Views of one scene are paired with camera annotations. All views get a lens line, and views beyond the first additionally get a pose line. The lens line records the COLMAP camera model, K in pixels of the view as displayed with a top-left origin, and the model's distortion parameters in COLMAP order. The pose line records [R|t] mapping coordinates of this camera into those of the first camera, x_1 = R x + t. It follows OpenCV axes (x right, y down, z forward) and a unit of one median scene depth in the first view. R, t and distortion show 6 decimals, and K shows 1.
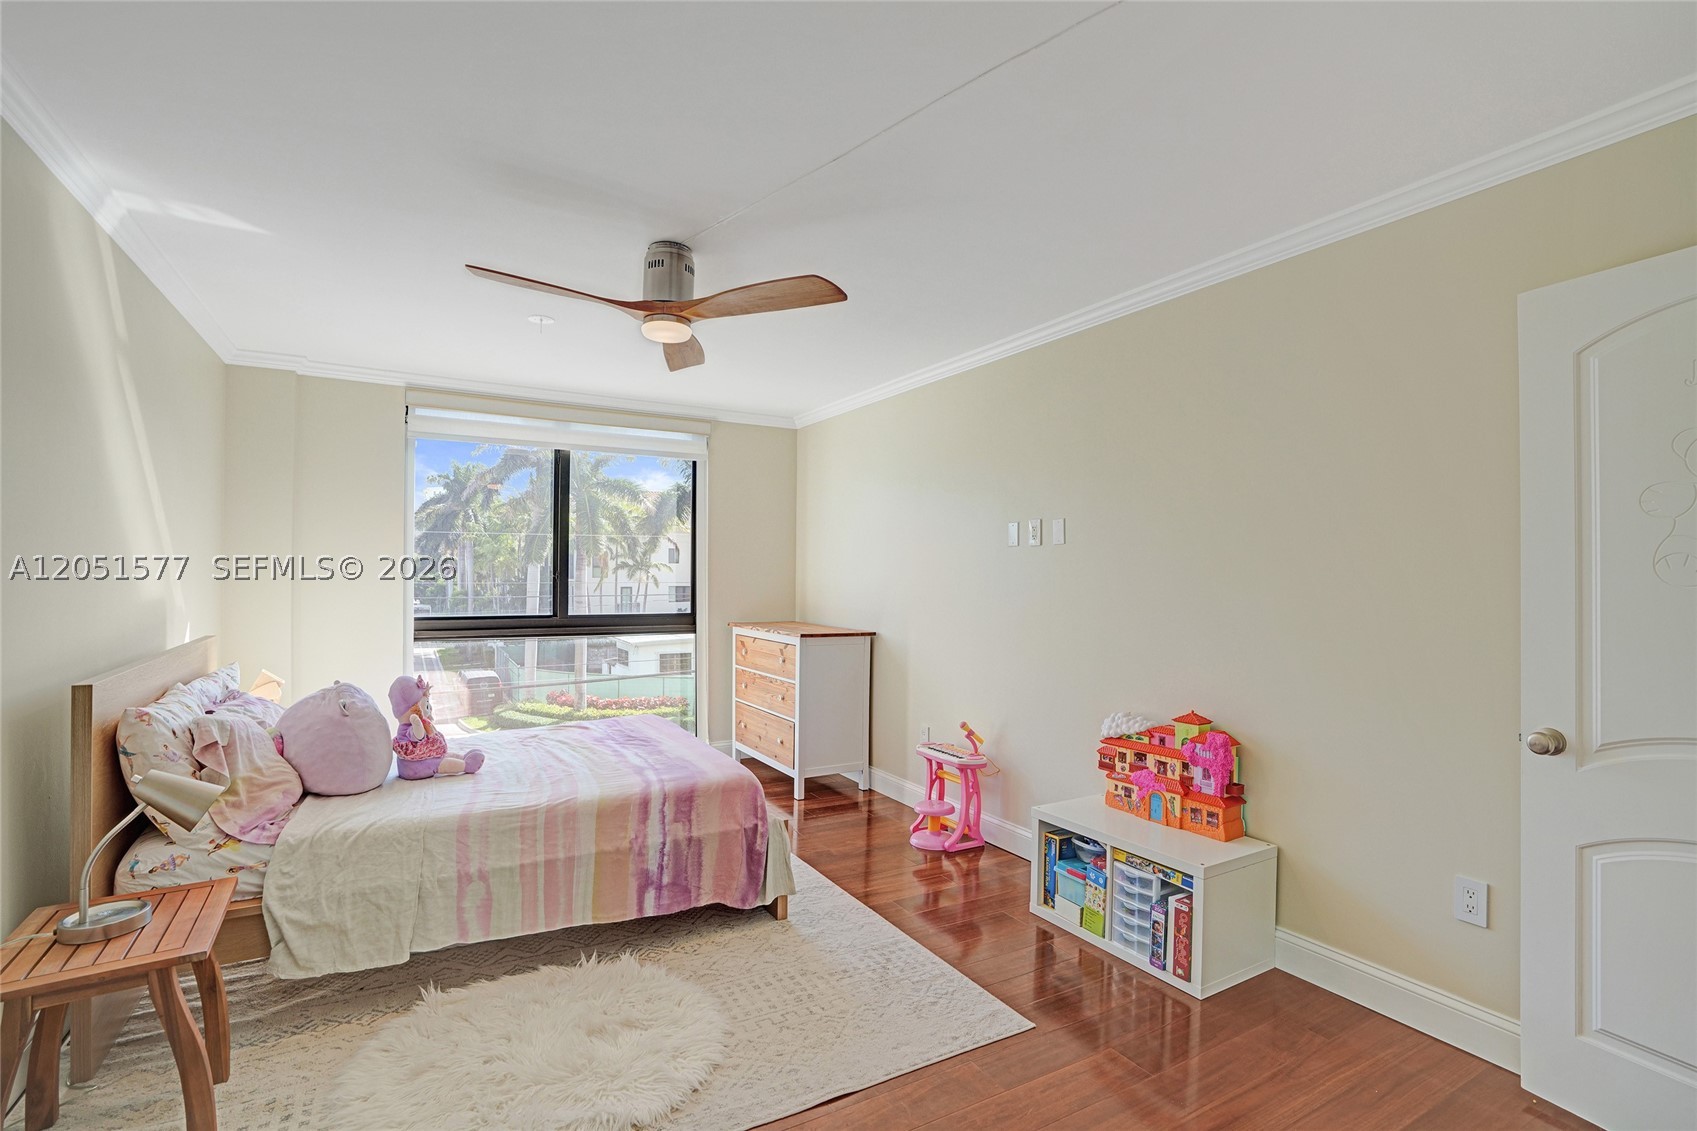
lens RADIAL K [[795.3, 0, 845.6], [0, 795.3, 550.9], [0, 0, 1]] dist [-0.033974, 0.000140]
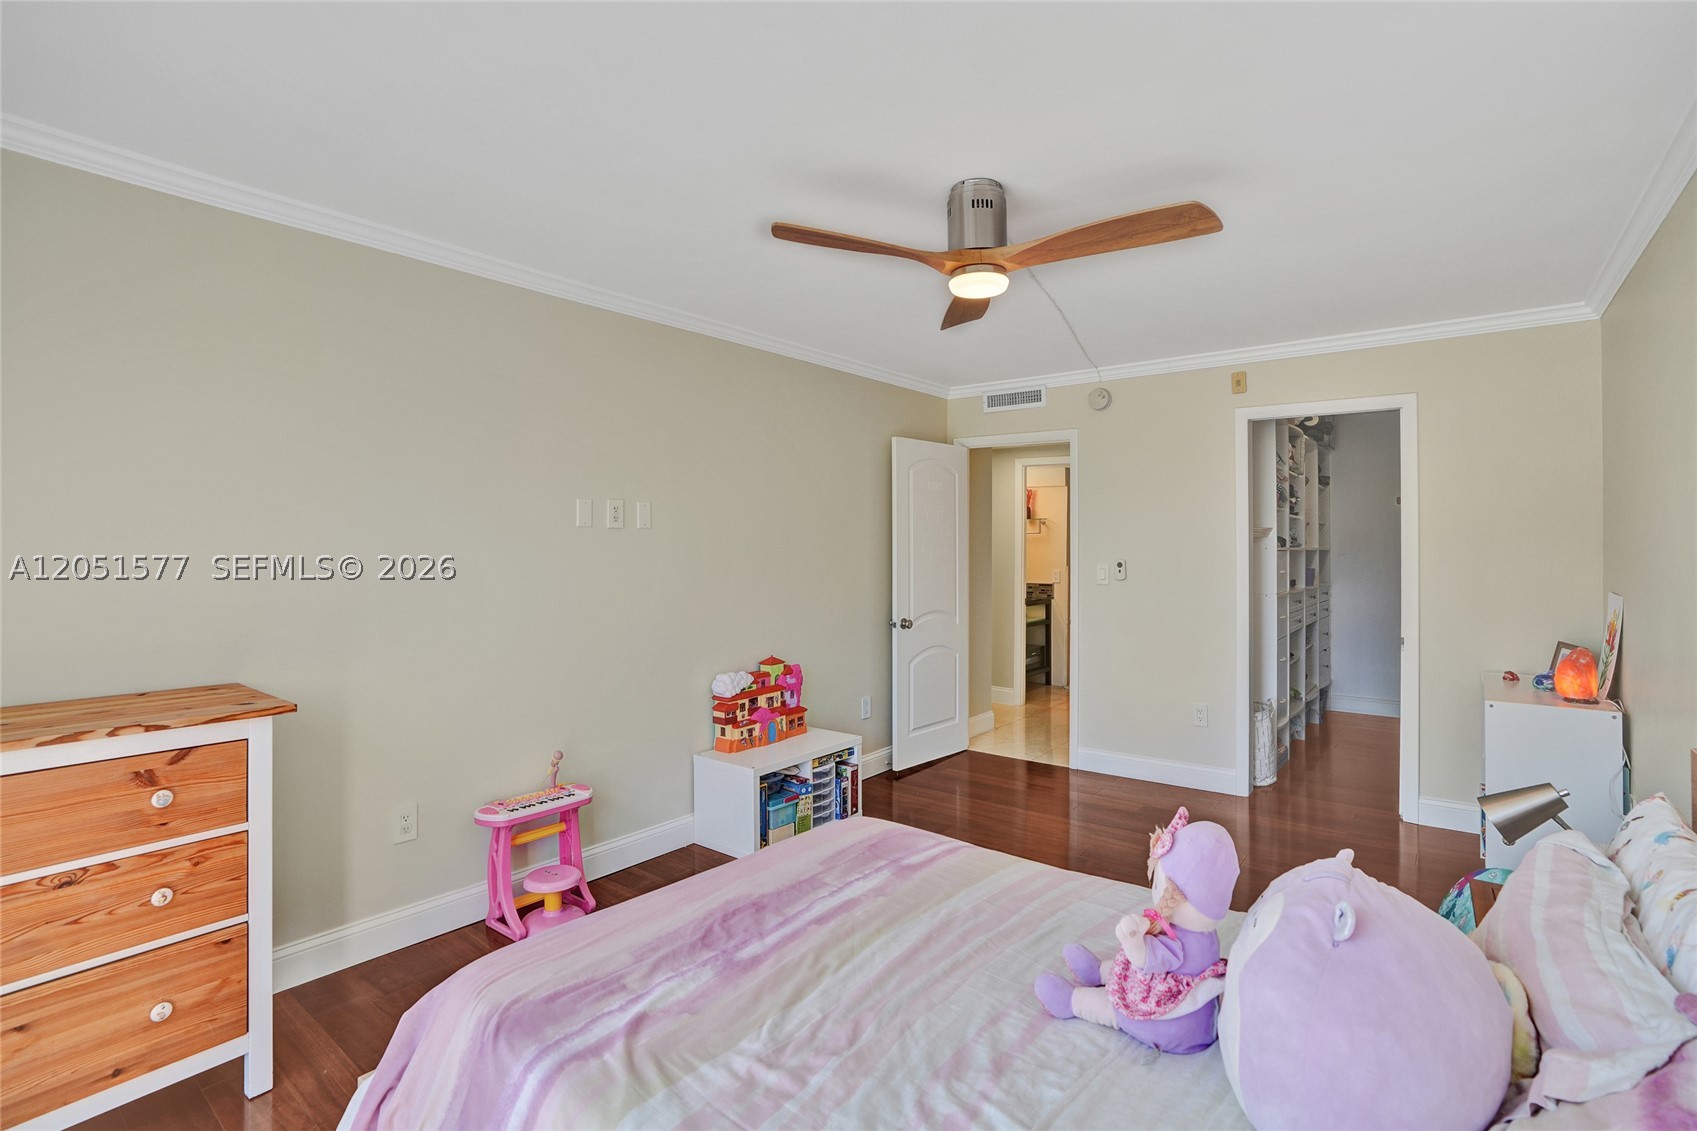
lens RADIAL K [[795.3, 0, 845.6], [0, 795.3, 550.9], [0, 0, 1]] dist [-0.033974, 0.000140]
pose [[-0.364313, -0.008978, 0.931233, -0.877353], [-0.030237, 0.999540, -0.002193, 0.016693], [-0.930786, -0.028957, -0.364417, 1.342521]]
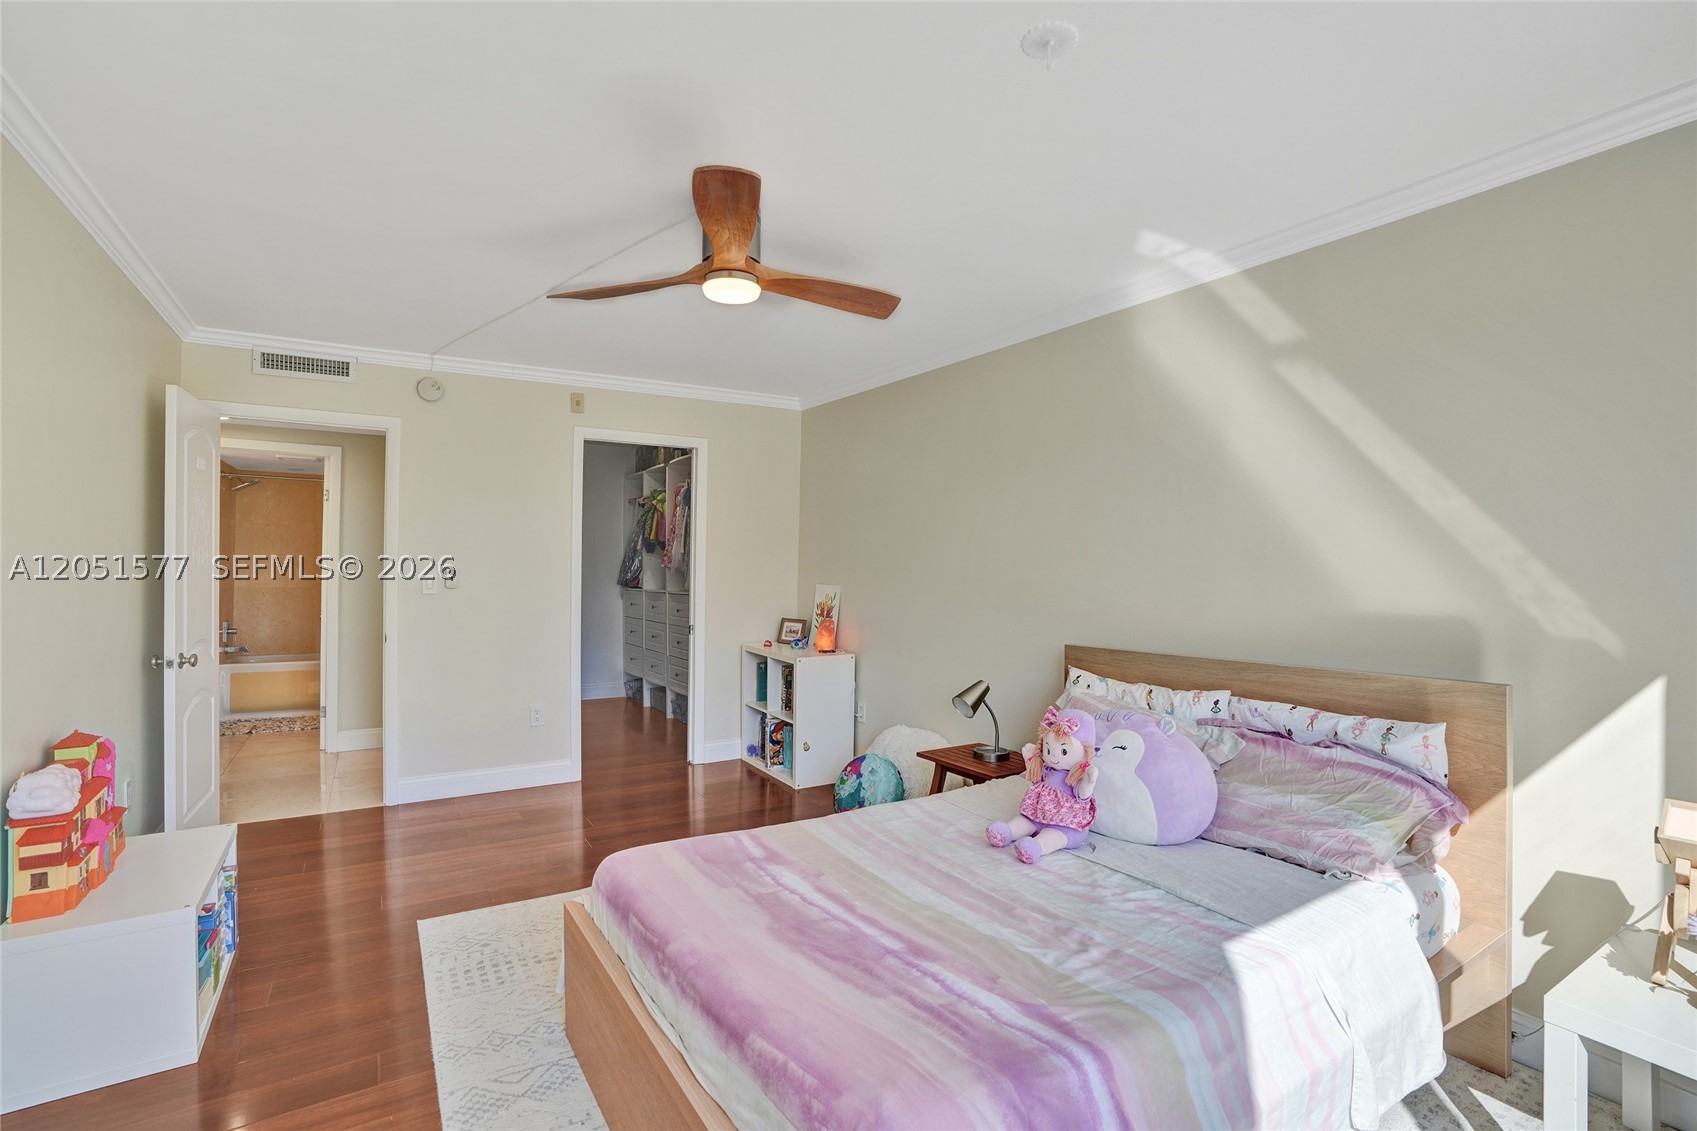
lens RADIAL K [[791.8, 0, 867.6], [0, 791.8, 569.3], [0, 0, 1]] dist [-0.068935, 0.028580]
pose [[-0.999733, -0.007282, -0.021926, -0.333473], [-0.006743, 0.999676, -0.024552, 0.050613], [0.022098, -0.024397, -0.999458, 1.727991]]
